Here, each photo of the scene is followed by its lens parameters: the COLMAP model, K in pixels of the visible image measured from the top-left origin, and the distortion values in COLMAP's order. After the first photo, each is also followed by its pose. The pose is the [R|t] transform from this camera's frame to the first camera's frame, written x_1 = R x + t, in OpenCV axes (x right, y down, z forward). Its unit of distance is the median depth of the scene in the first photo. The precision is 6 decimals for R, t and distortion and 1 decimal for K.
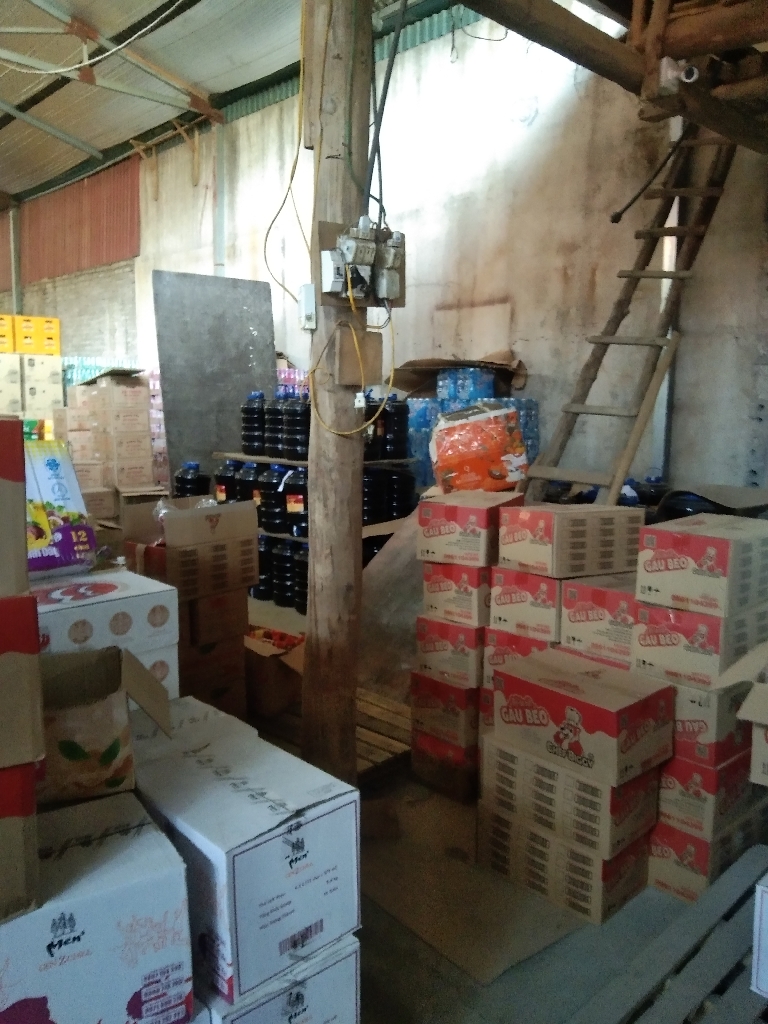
lens RADIAL K [[817.6, 0, 380.1], [0, 817.6, 513.5], [0, 0, 1]] dist [0.084778, -0.189329]
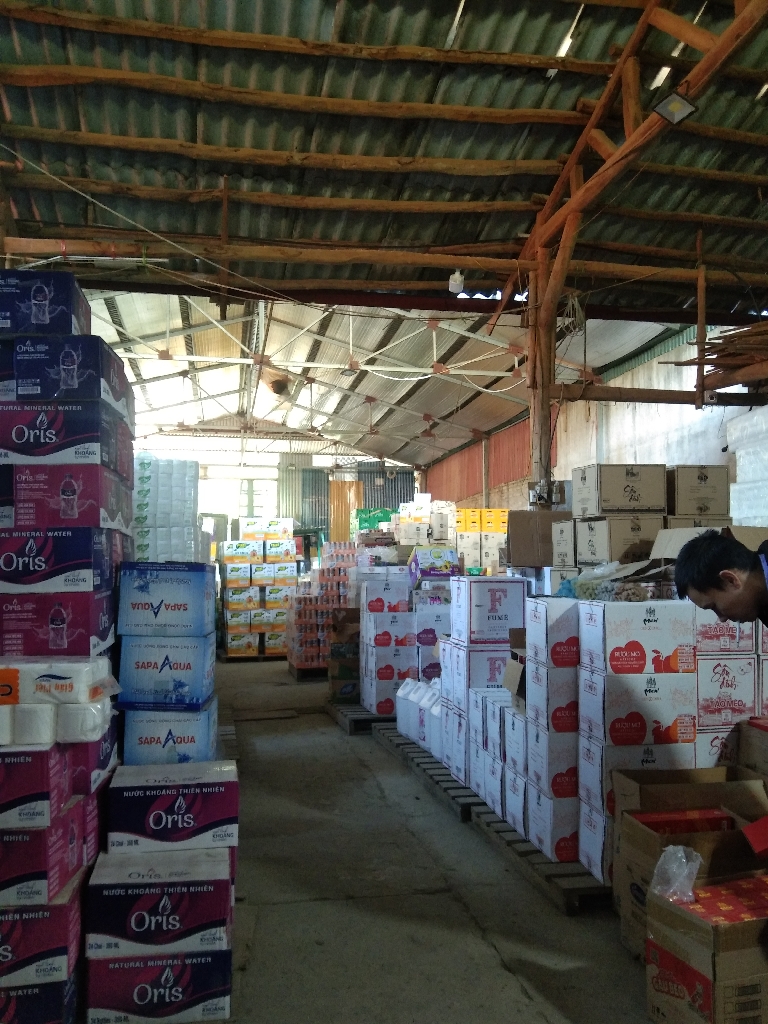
lens RADIAL K [[817.6, 0, 380.1], [0, 817.6, 513.5], [0, 0, 1]] dist [0.084778, -0.189329]
pose [[0.845738, -0.053382, -0.530922, 0.386193], [-0.061780, 0.978496, -0.196797, 0.152072], [0.530010, 0.199239, 0.824253, -0.669685]]
